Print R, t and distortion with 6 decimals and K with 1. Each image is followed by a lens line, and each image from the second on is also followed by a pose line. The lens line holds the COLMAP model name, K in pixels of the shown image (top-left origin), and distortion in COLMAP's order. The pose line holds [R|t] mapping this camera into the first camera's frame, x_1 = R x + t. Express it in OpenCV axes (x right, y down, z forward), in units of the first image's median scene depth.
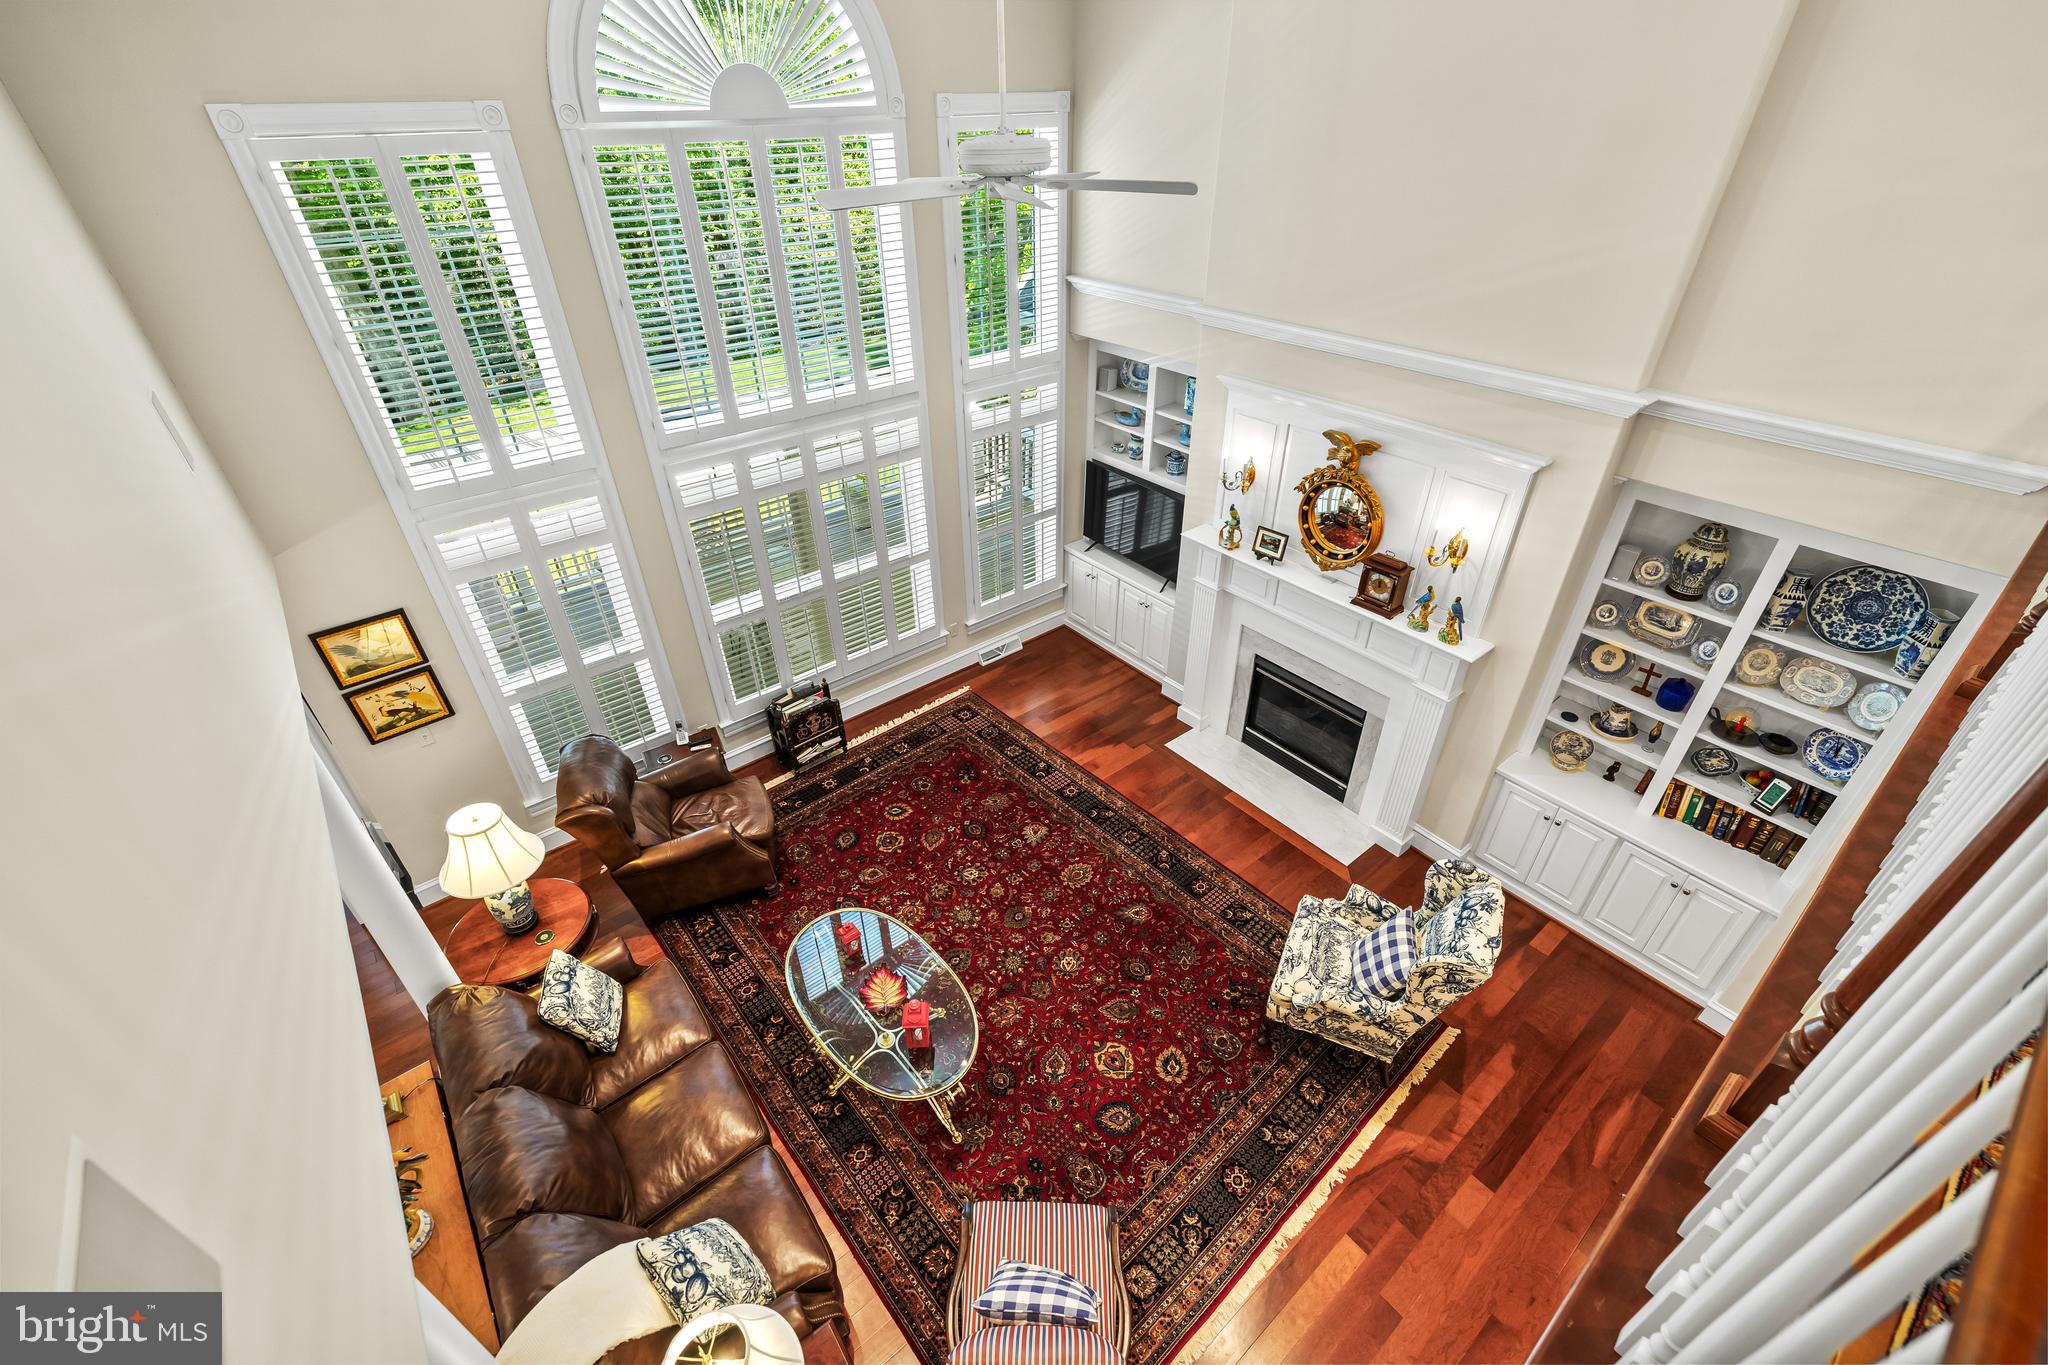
lens RADIAL K [[862.2, 0, 1017.5], [0, 862.2, 687.7], [0, 0, 1]] dist [0.003143, 0.000707]
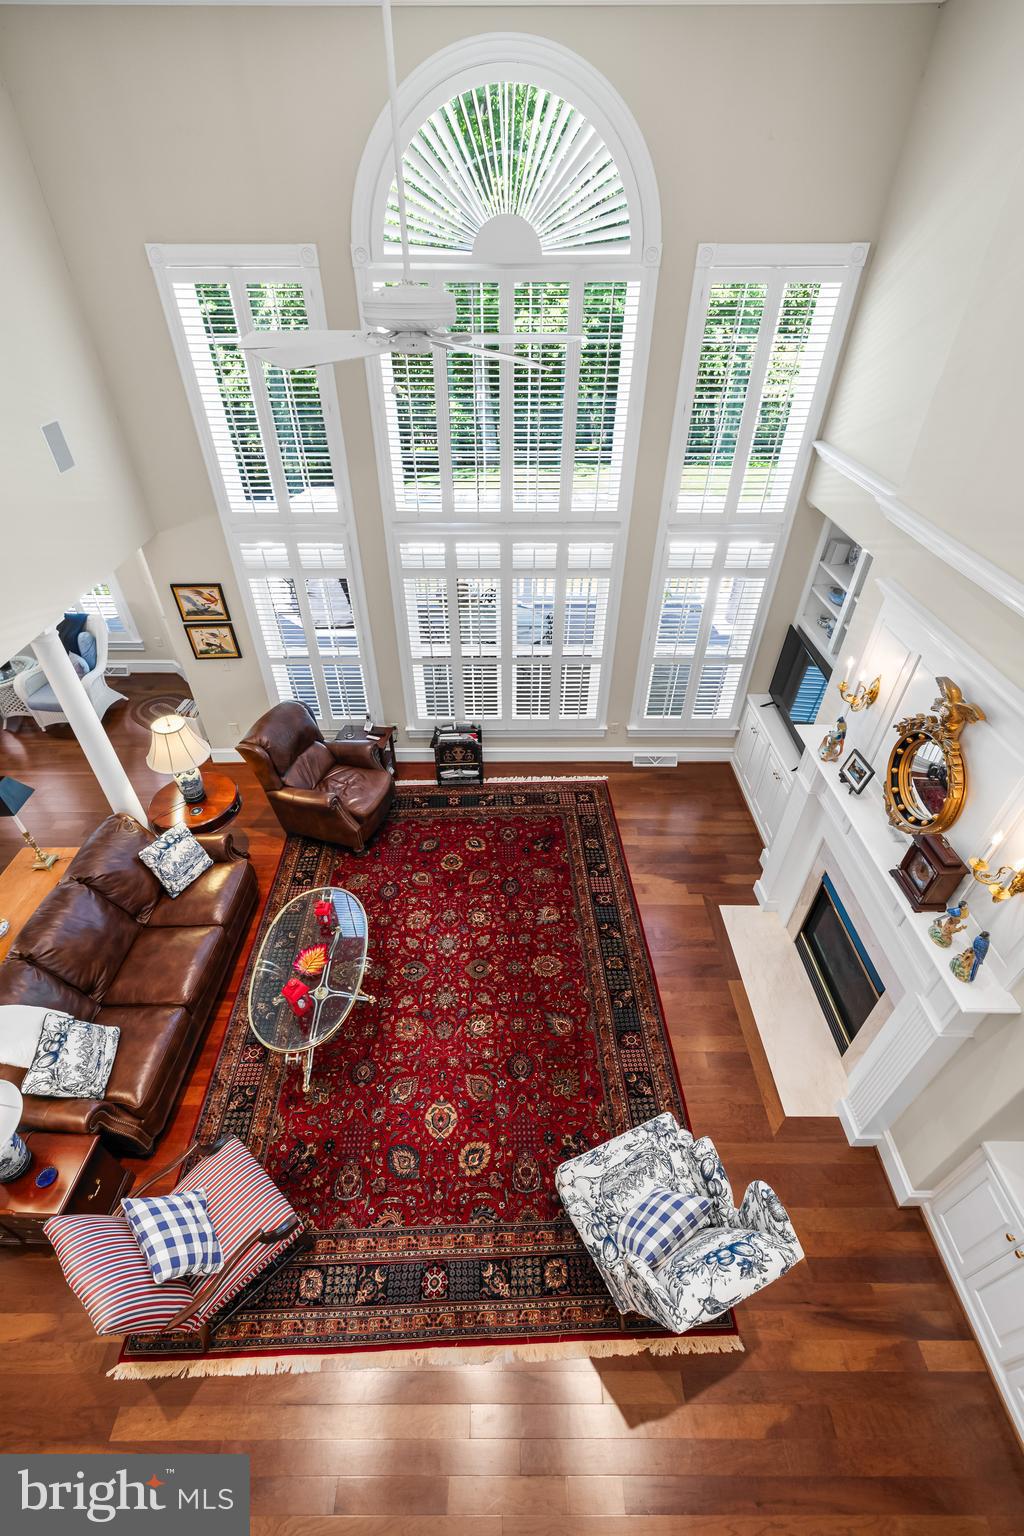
lens RADIAL K [[646.7, 0, 509.3], [0, 646.7, 766.9], [0, 0, 1]] dist [0.003143, 0.000707]
pose [[0.776746, 0.406498, -0.481067, 0.352485], [-0.366765, 0.912892, 0.179195, -0.168297], [0.512005, 0.037249, 0.858175, 0.235621]]
